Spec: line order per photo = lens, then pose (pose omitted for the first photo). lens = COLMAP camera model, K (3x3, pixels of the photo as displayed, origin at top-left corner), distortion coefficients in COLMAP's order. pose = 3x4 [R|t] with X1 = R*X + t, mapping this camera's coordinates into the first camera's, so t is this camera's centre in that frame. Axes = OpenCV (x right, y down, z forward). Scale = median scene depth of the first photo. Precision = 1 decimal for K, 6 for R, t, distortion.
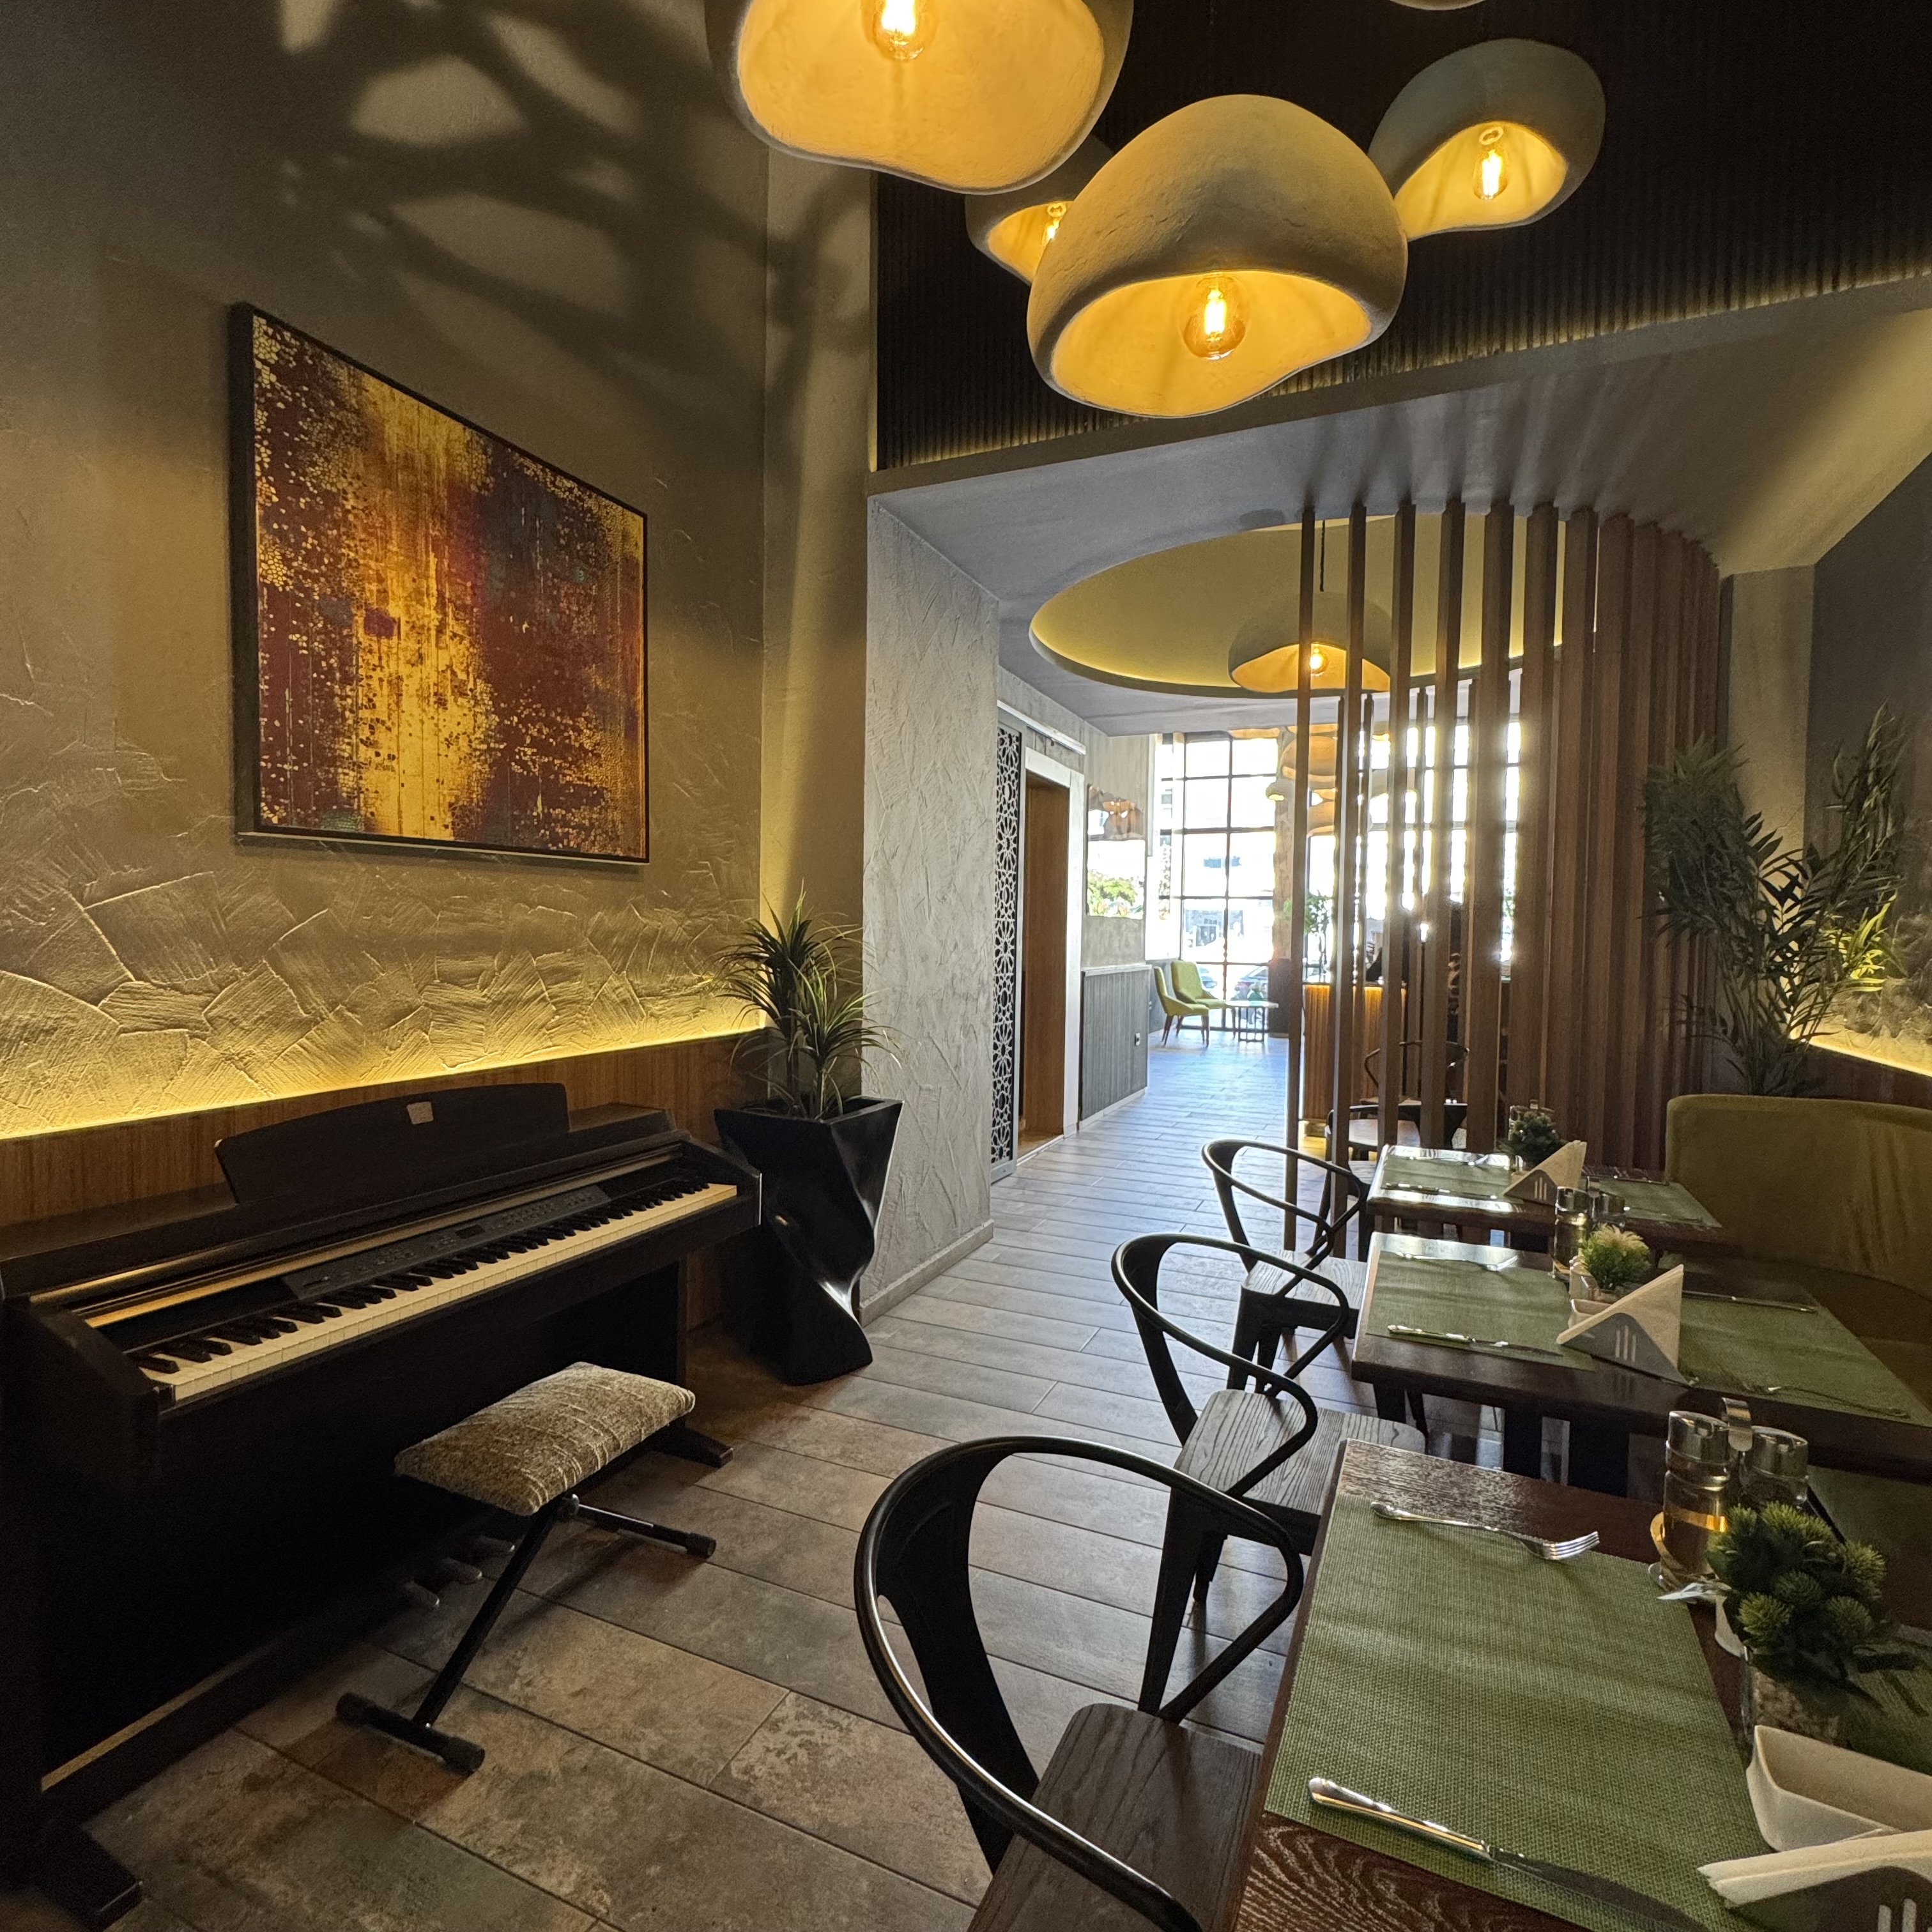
lens RADIAL K [[1016.7, 0, 968.2], [0, 1016.7, 961.9], [0, 0, 1]] dist [-0.011086, -0.000827]
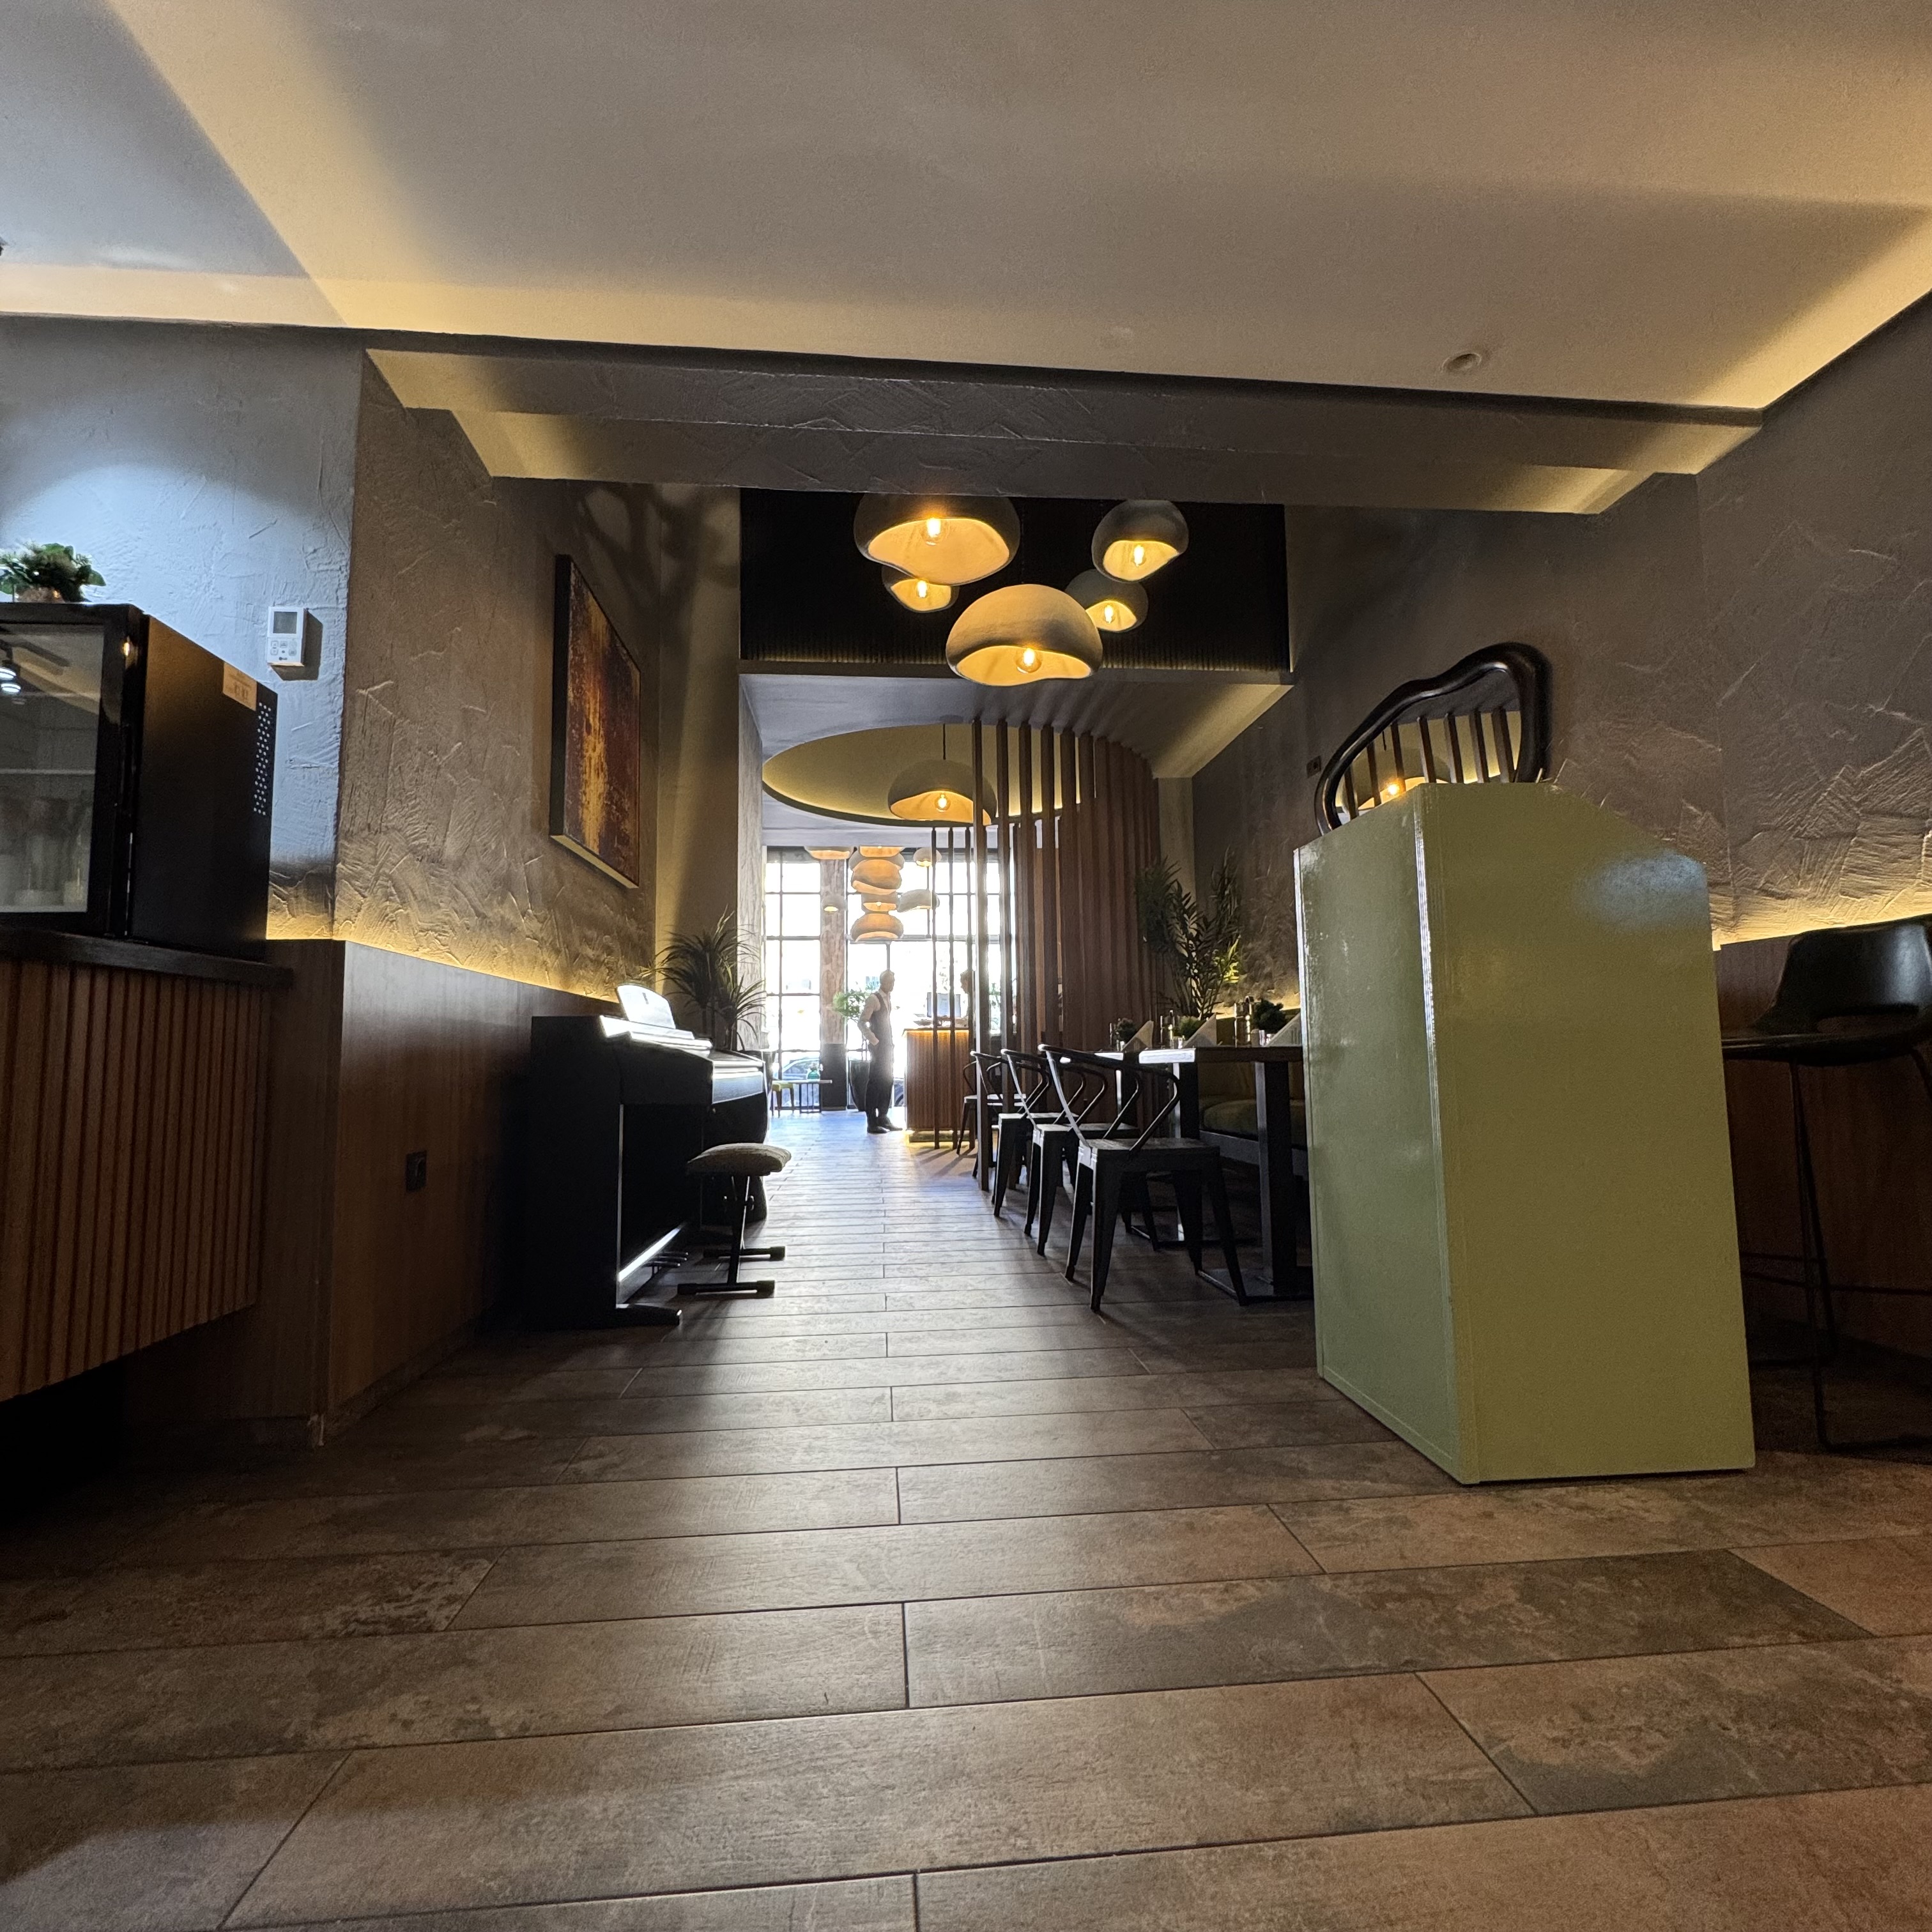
lens RADIAL K [[1016.7, 0, 968.2], [0, 1016.7, 961.9], [0, 0, 1]] dist [-0.011086, -0.000827]
pose [[0.873228, 0.020234, 0.486891, -0.531303], [0.042881, 0.992071, -0.118134, 0.187669], [-0.485421, 0.124037, 0.865437, -0.484961]]
